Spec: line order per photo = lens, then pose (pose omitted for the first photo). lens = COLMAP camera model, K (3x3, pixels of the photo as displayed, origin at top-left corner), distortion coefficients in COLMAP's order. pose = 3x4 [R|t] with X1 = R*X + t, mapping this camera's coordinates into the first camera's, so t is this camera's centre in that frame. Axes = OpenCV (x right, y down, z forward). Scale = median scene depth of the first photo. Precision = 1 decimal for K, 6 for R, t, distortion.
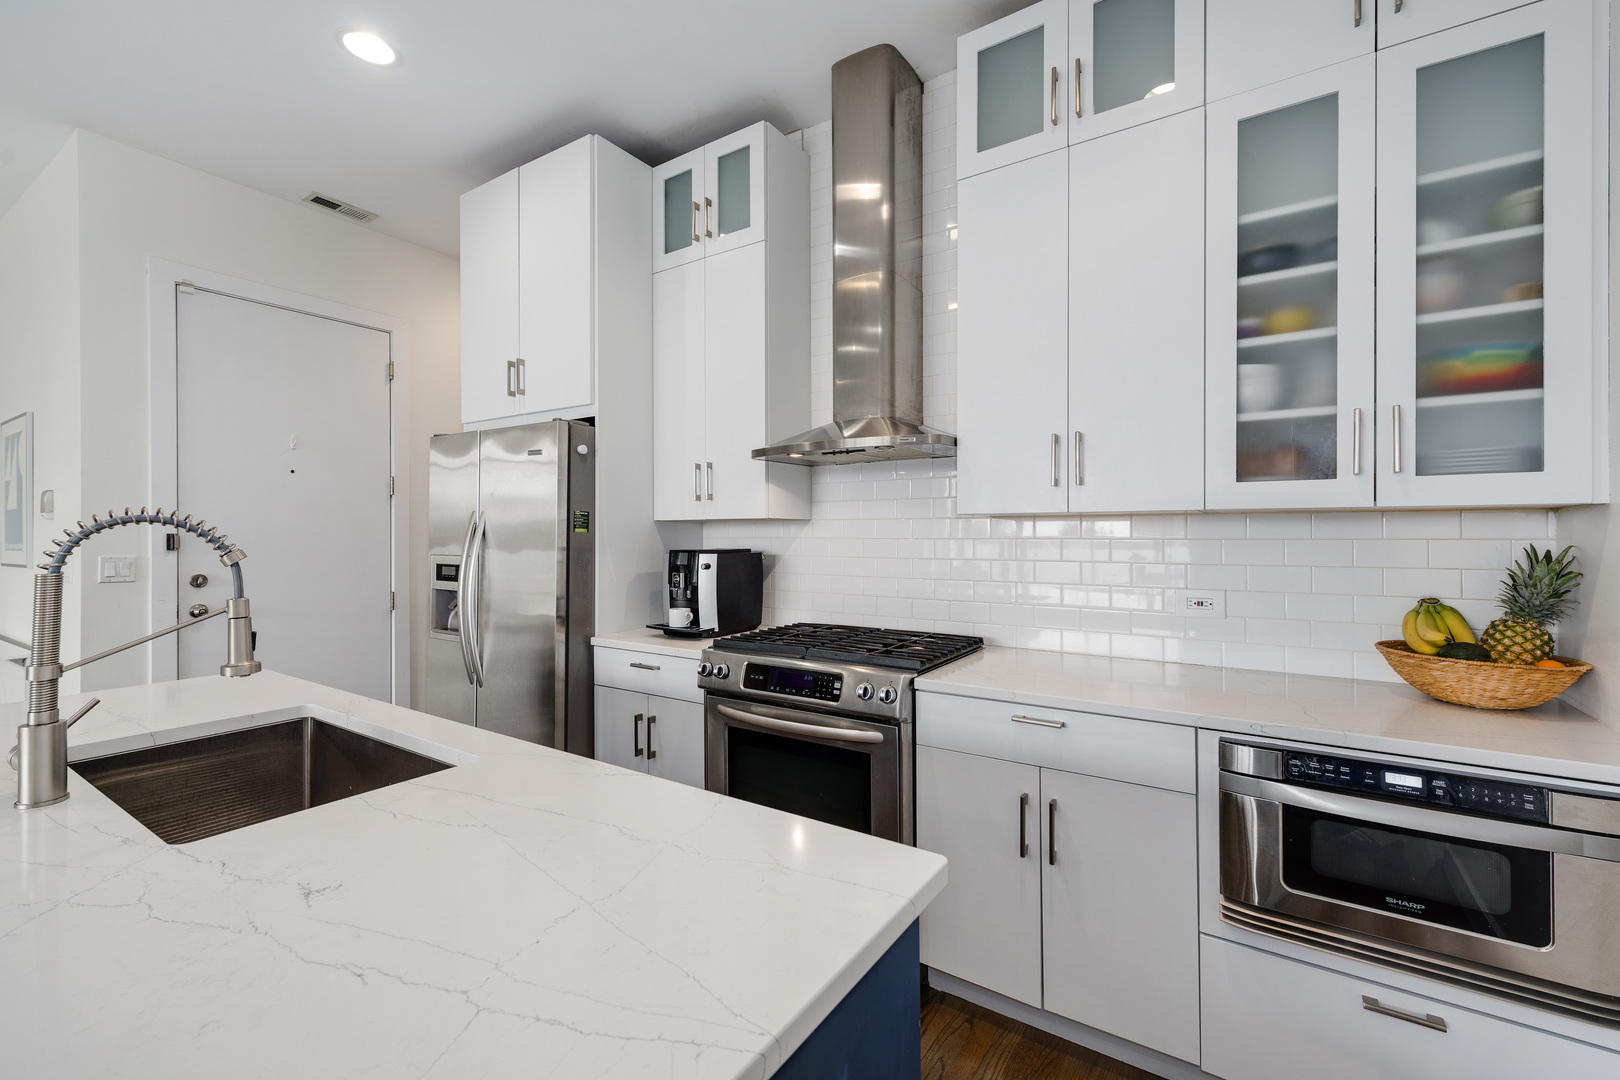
lens RADIAL K [[691.0, 0, 801.0], [0, 691.0, 548.1], [0, 0, 1]] dist [0.008278, -0.001945]
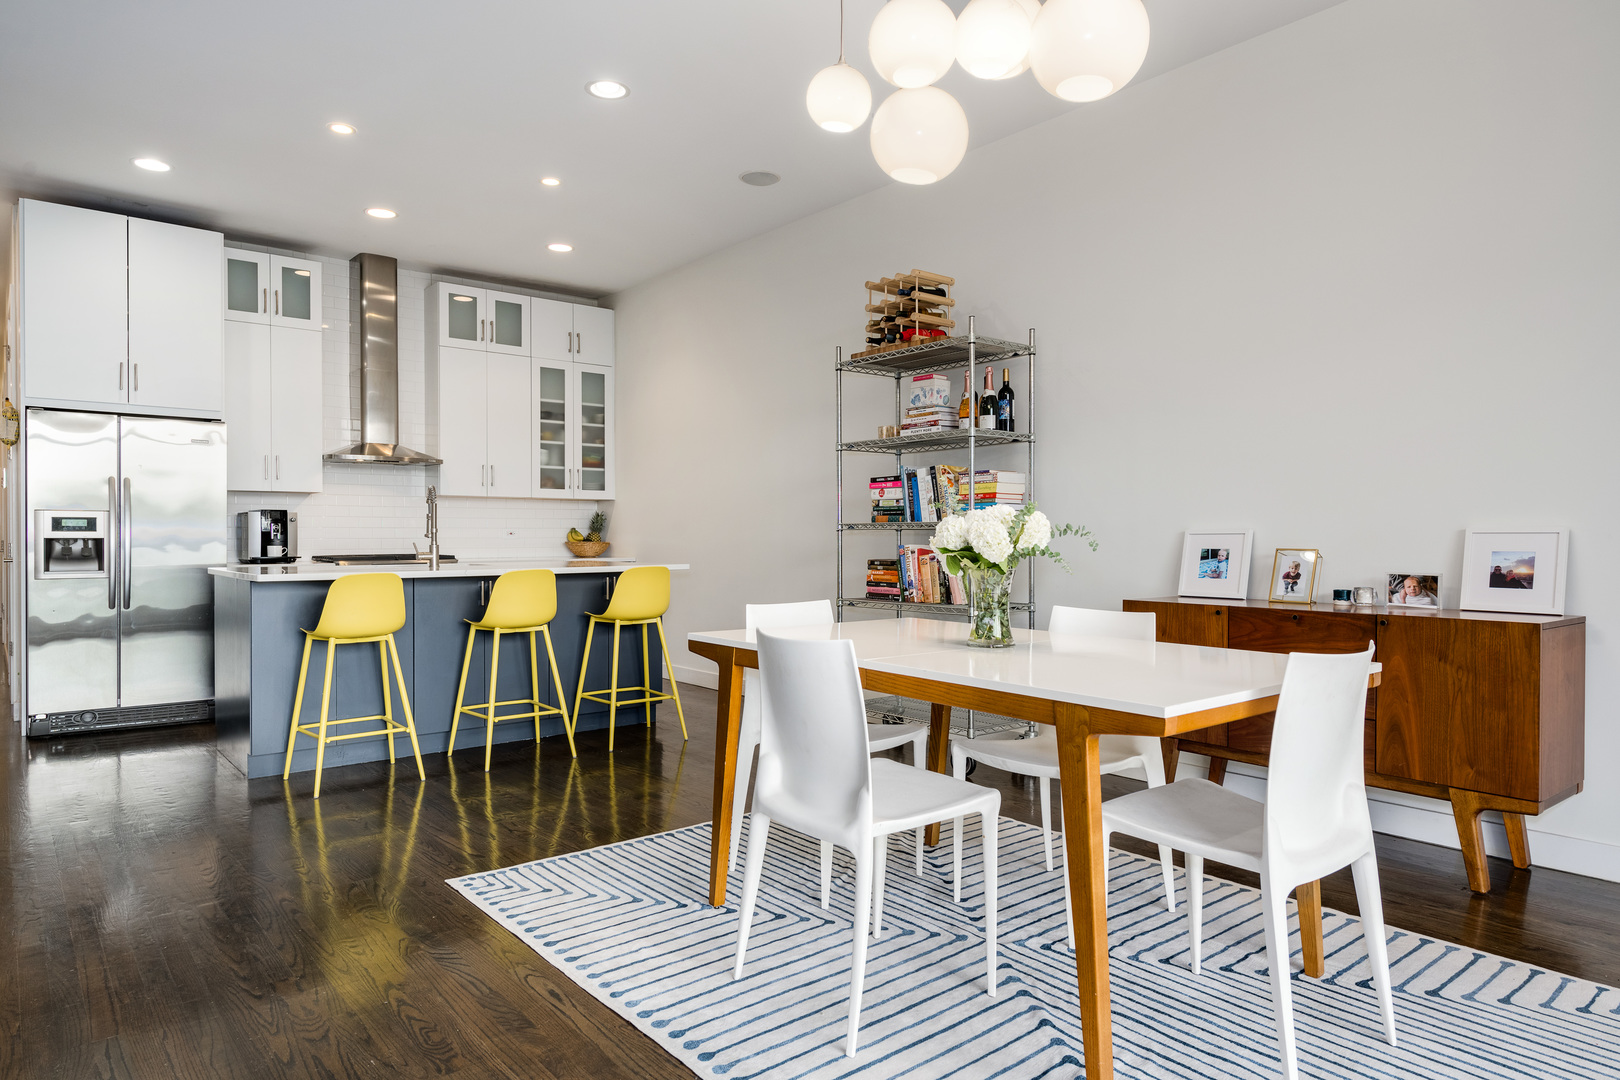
lens RADIAL K [[988.1, 0, 780.0], [0, 988.1, 543.2], [0, 0, 1]] dist [-0.003086, -0.001054]
pose [[0.301959, -0.009459, 0.953274, -3.326446], [0.013544, 0.999892, 0.005631, 0.140068], [-0.953225, 0.011211, 0.302054, -1.341153]]
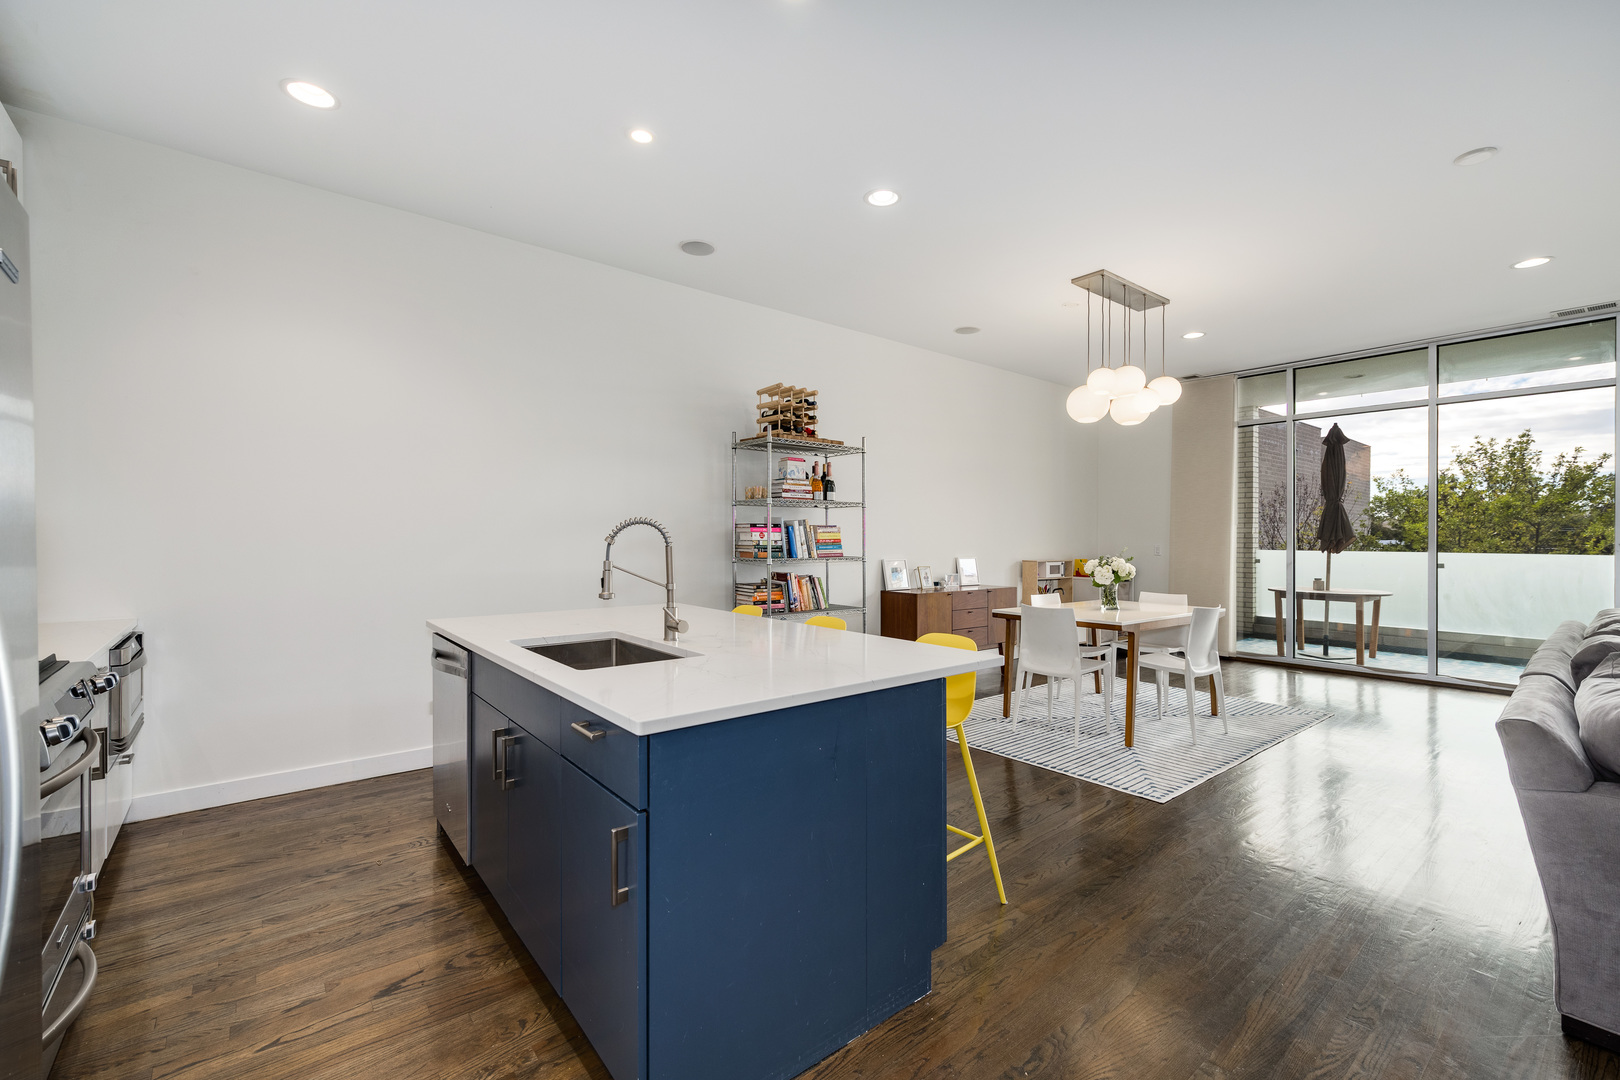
lens RADIAL K [[691.0, 0, 827.2], [0, 691.0, 539.9], [0, 0, 1]] dist [0.008278, -0.001945]
pose [[-0.961592, -0.008504, 0.274351, -1.422168], [-0.004033, 0.999850, 0.016857, -0.021552], [-0.274453, 0.015103, -0.961482, 1.925804]]
